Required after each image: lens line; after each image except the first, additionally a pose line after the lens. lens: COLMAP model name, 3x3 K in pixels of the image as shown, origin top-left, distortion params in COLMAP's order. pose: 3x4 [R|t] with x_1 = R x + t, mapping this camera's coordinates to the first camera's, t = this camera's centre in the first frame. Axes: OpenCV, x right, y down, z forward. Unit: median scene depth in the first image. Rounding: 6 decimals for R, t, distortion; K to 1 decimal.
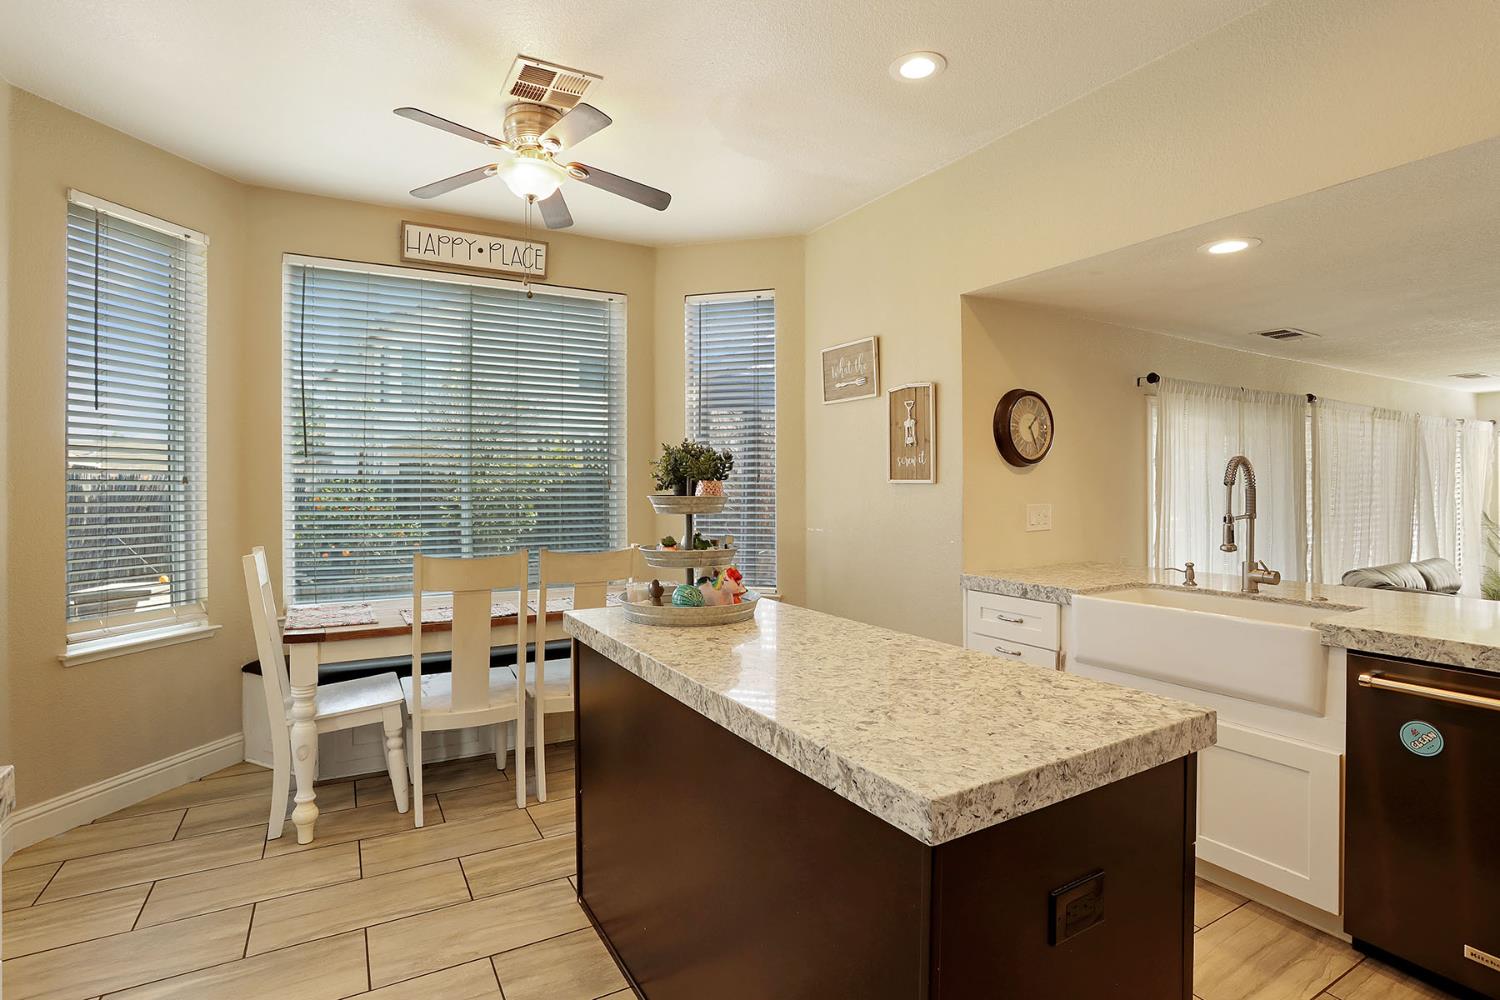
lens RADIAL K [[734.7, 0, 743.8], [0, 734.7, 495.3], [0, 0, 1]] dist [-0.075151, 0.035387]
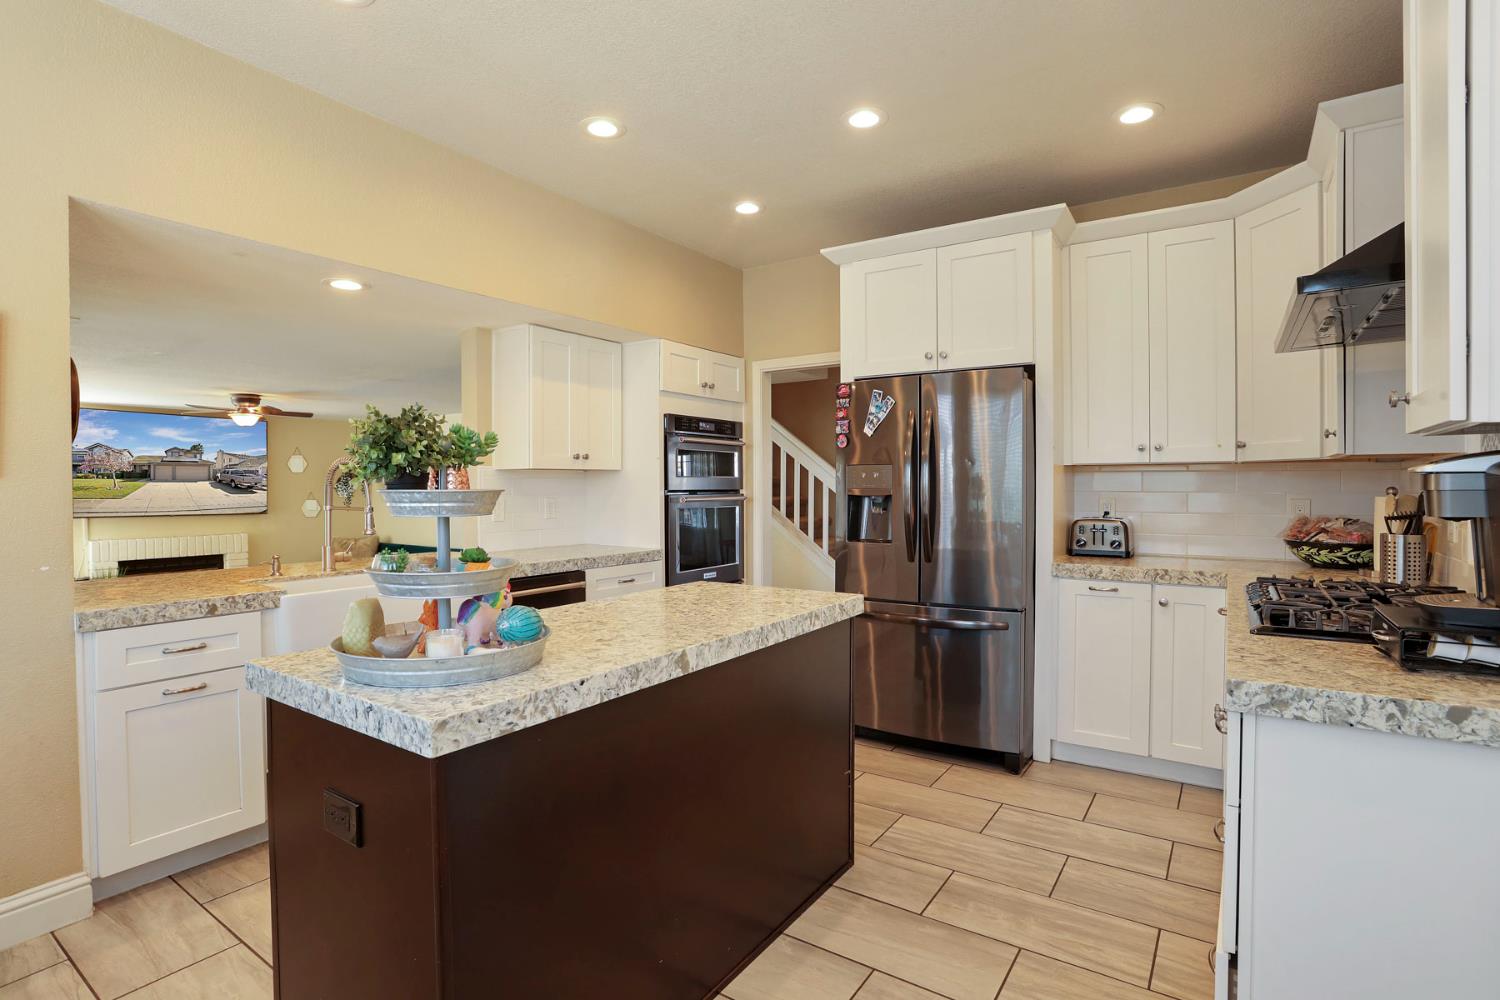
lens RADIAL K [[753.3, 0, 750.4], [0, 753.3, 494.9], [0, 0, 1]] dist [-0.081020, -0.000608]
pose [[-0.455253, -0.003757, 0.890354, -0.612033], [0.019476, 0.999710, 0.014177, 0.002038], [-0.890149, 0.023795, -0.455048, 0.797647]]
